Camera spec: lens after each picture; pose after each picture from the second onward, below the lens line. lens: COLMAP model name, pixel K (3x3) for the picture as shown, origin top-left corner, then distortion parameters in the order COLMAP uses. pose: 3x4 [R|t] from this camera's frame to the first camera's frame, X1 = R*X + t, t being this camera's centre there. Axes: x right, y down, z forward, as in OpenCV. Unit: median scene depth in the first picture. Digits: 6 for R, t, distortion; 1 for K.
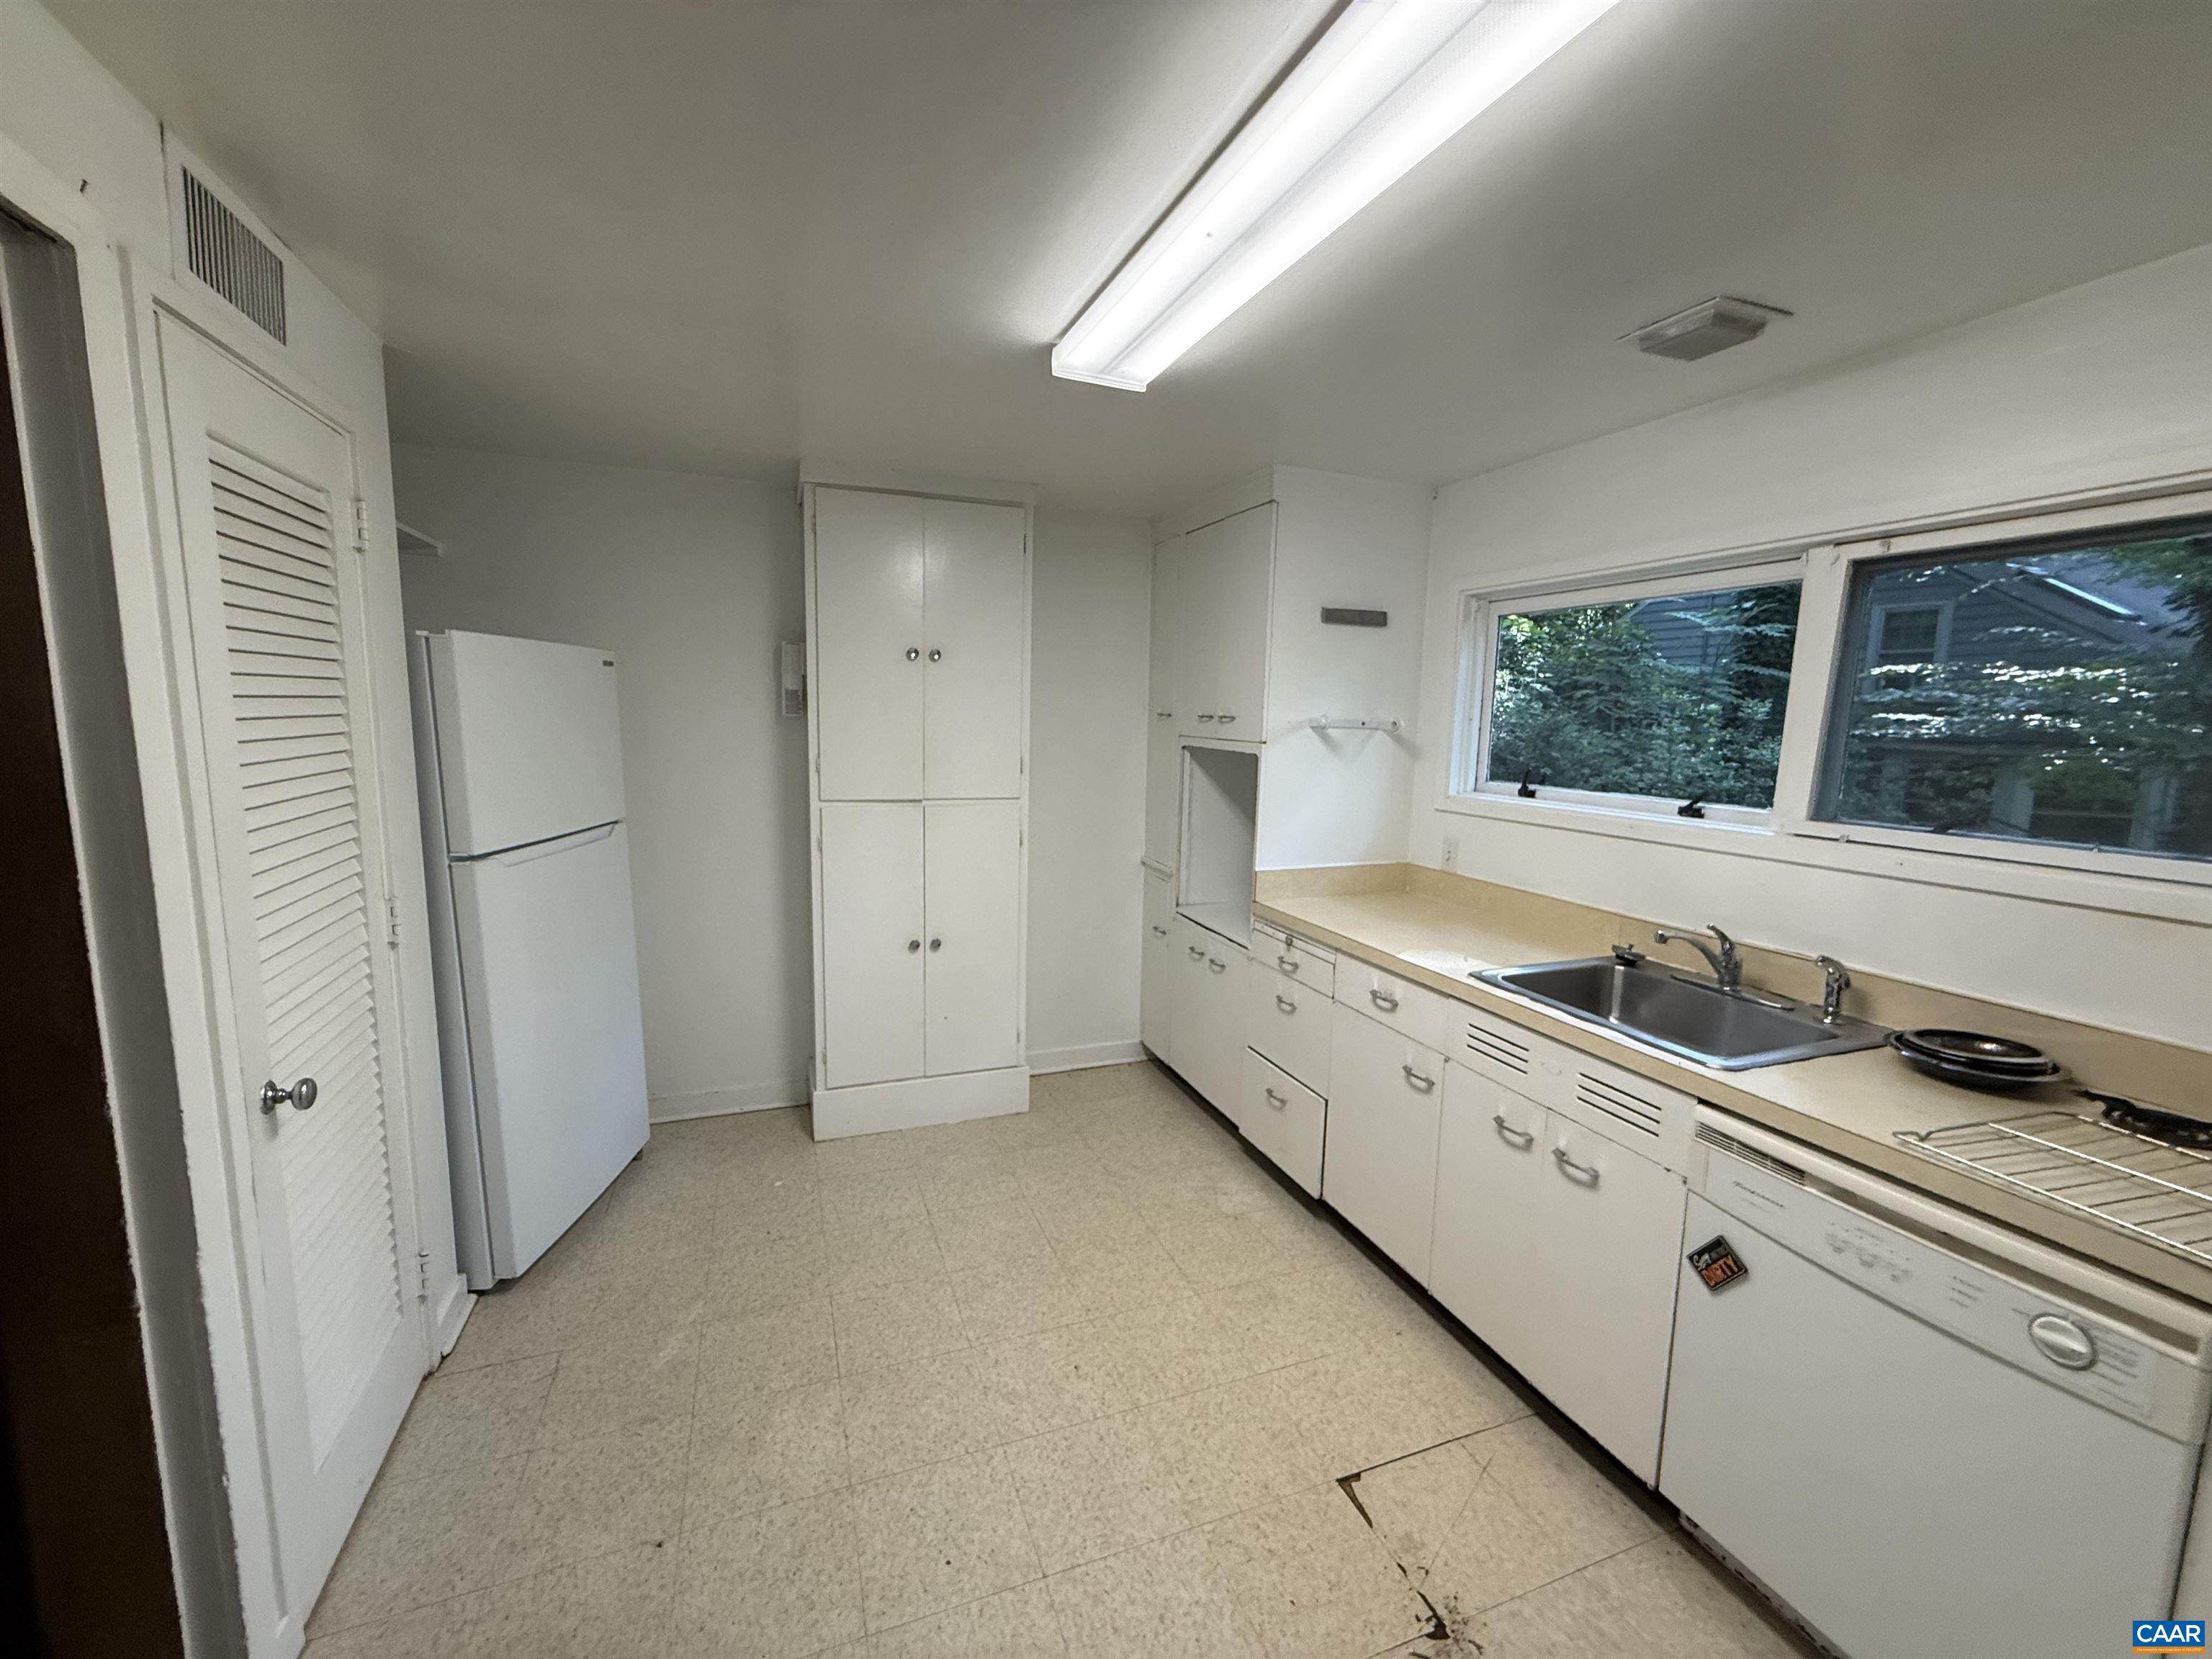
lens RADIAL K [[882.2, 0, 1096.6], [0, 882.2, 827.3], [0, 0, 1]] dist [0.000060, -0.000090]
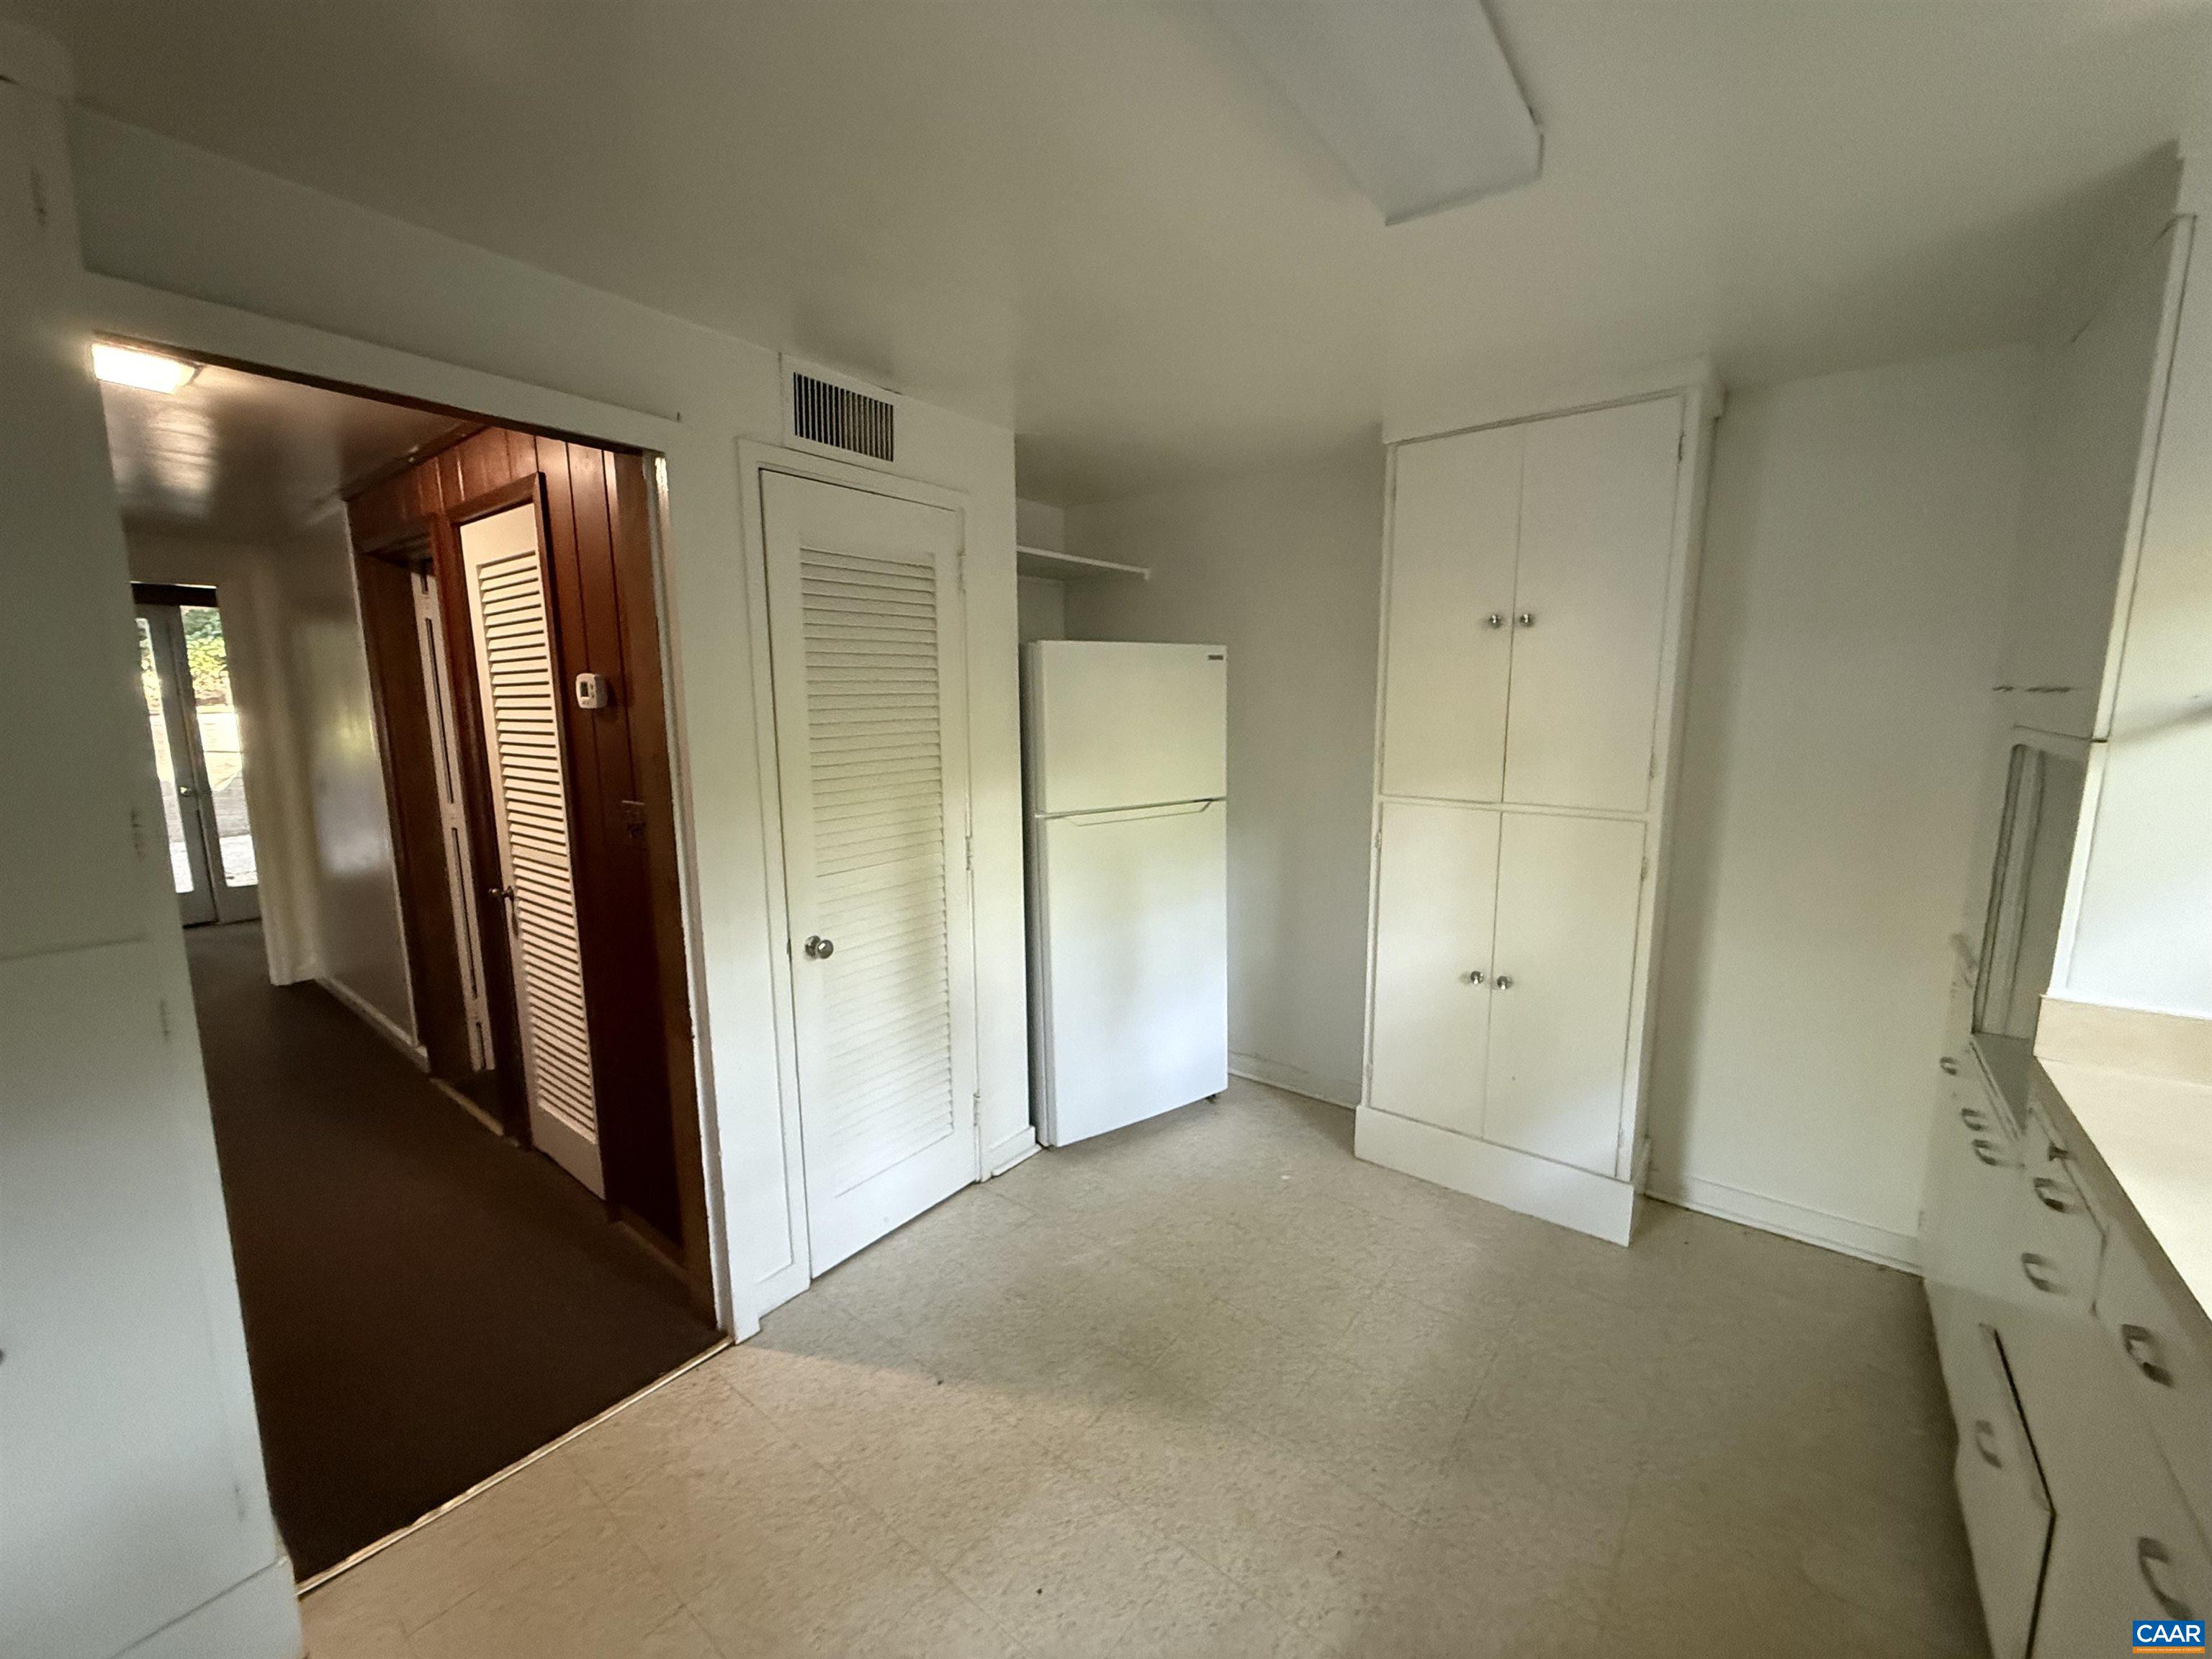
lens RADIAL K [[880.2, 0, 1104.0], [0, 880.2, 826.3], [0, 0, 1]] dist [0.001311, 0.000082]
pose [[0.521228, 0.102414, -0.847250, 0.437990], [-0.092099, 0.993726, 0.063461, -0.039500], [0.848434, 0.044953, 0.527389, 0.388026]]
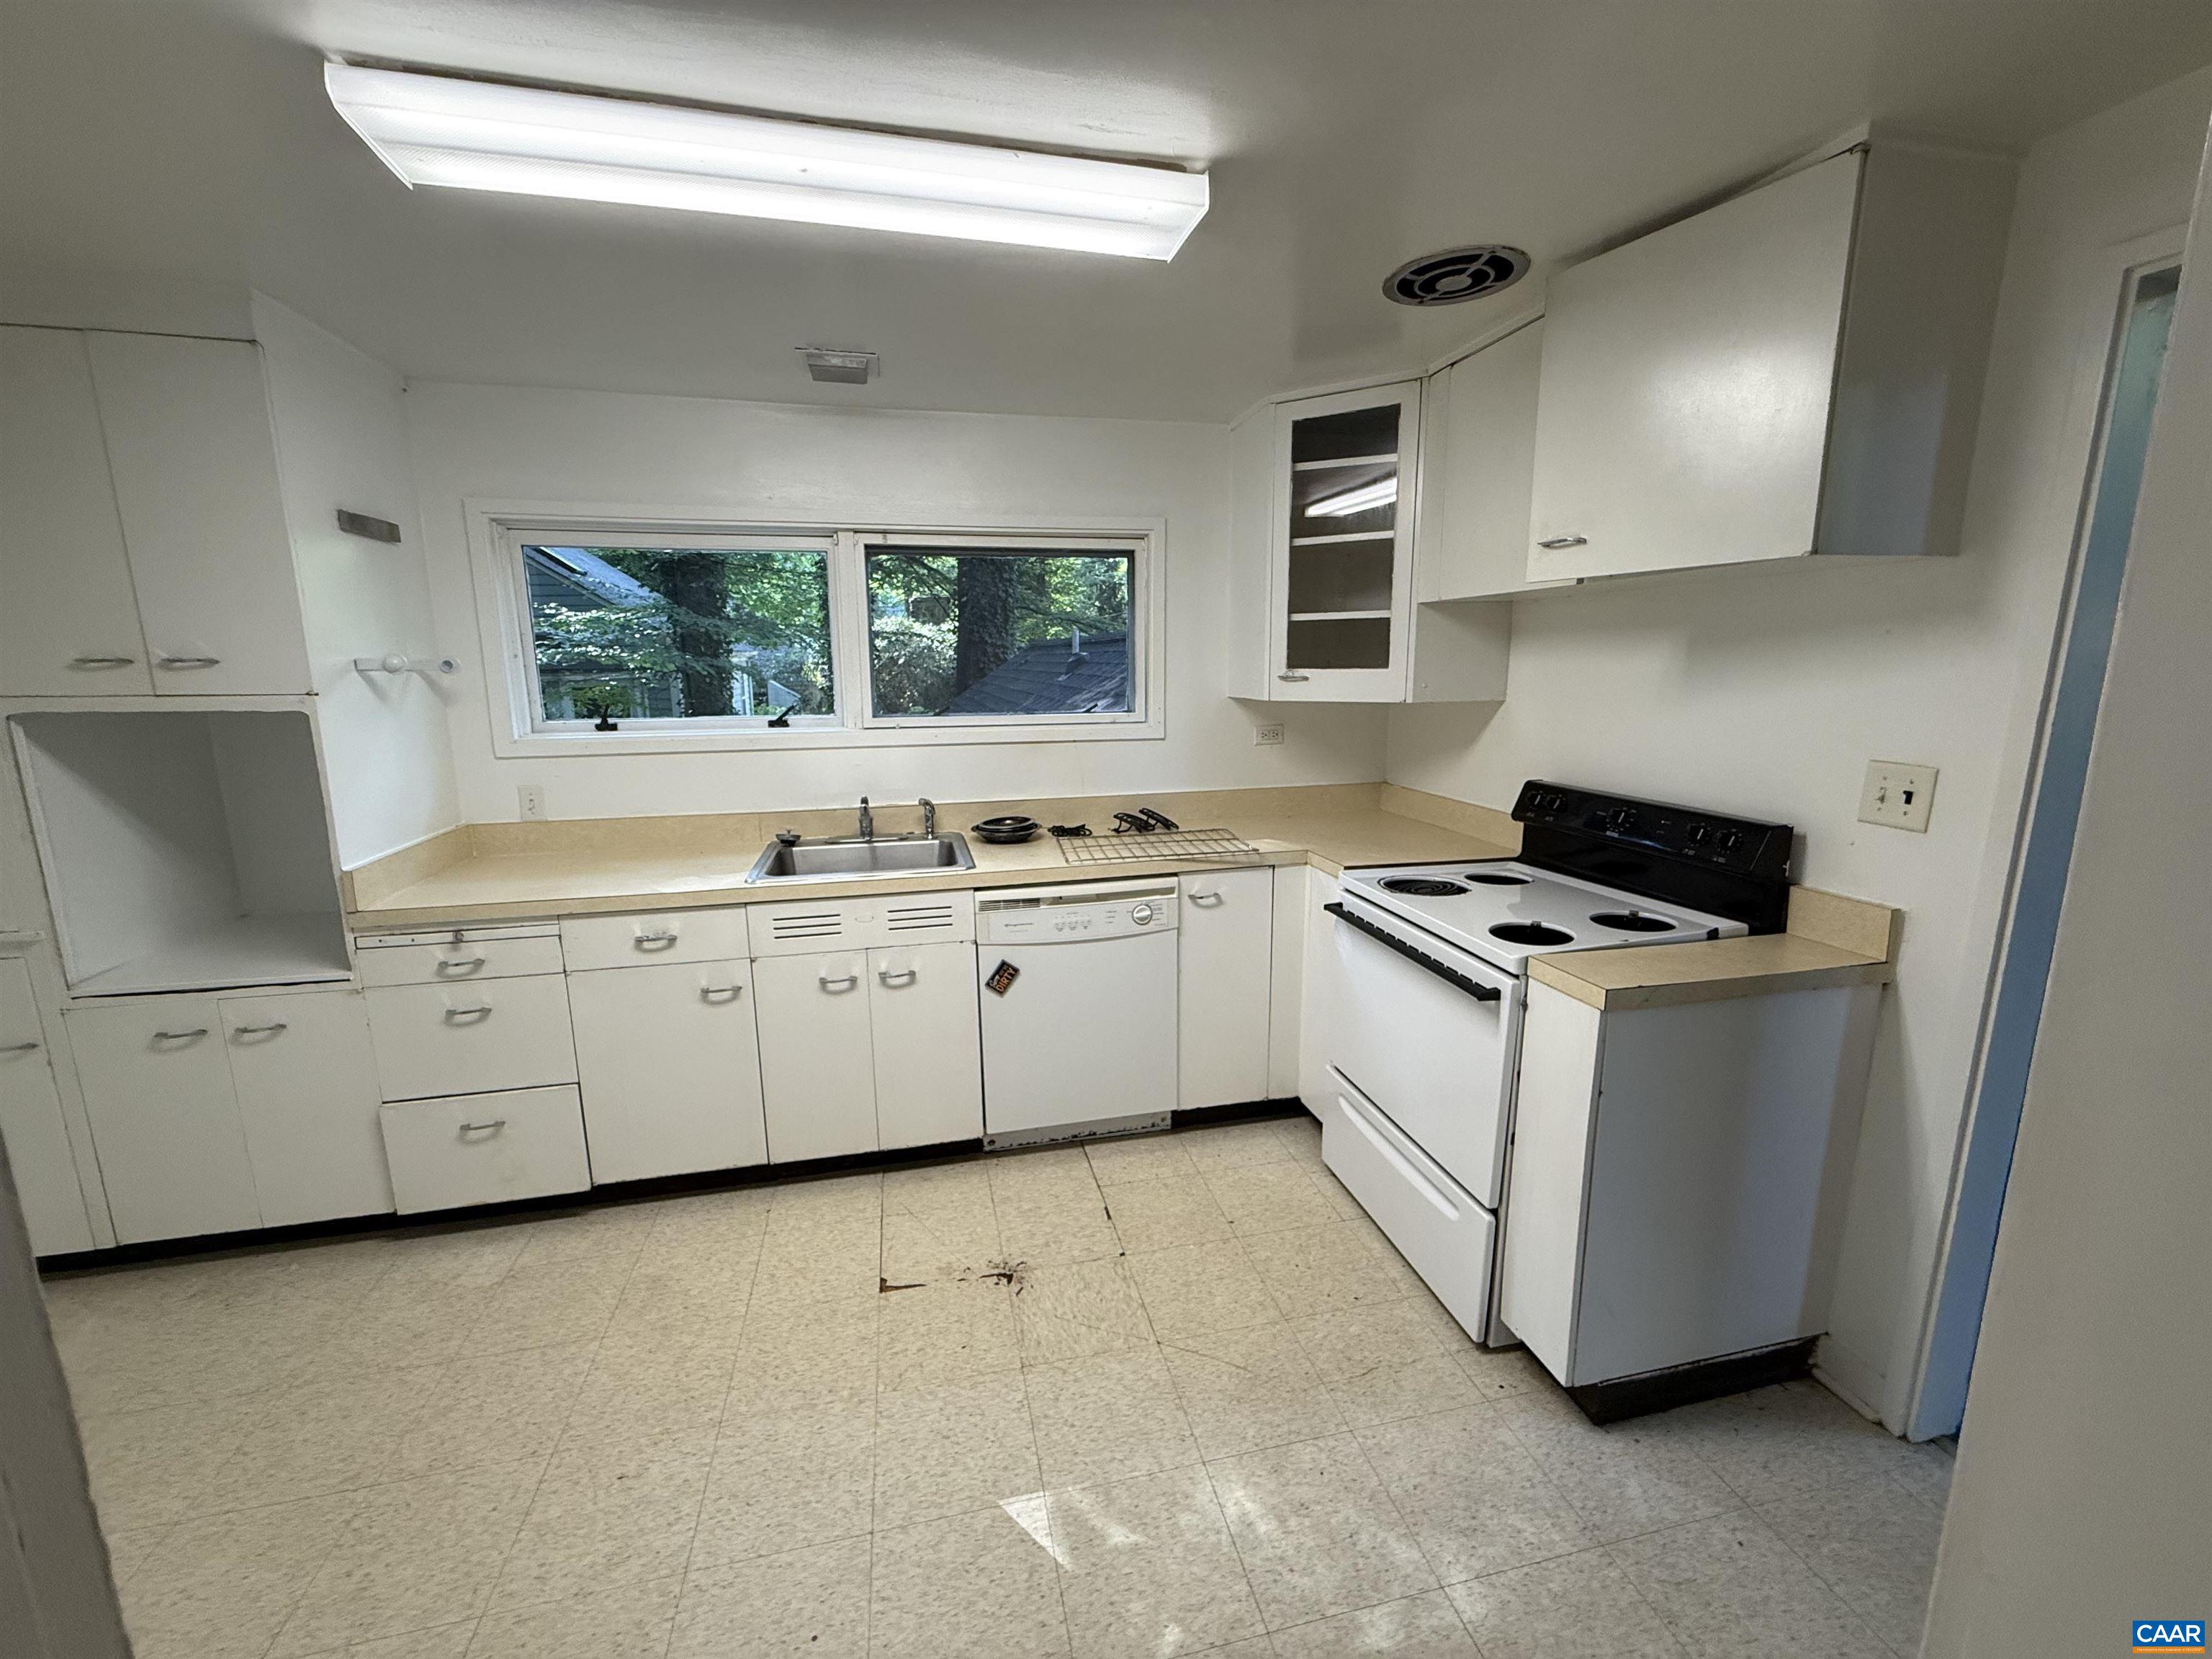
lens RADIAL K [[882.2, 0, 1096.6], [0, 882.2, 827.3], [0, 0, 1]] dist [0.000060, -0.000090]
pose [[0.137461, -0.207086, 0.968618, -0.601691], [0.136161, 0.972567, 0.188607, -0.054376], [-0.981104, 0.105962, 0.161887, 0.372114]]
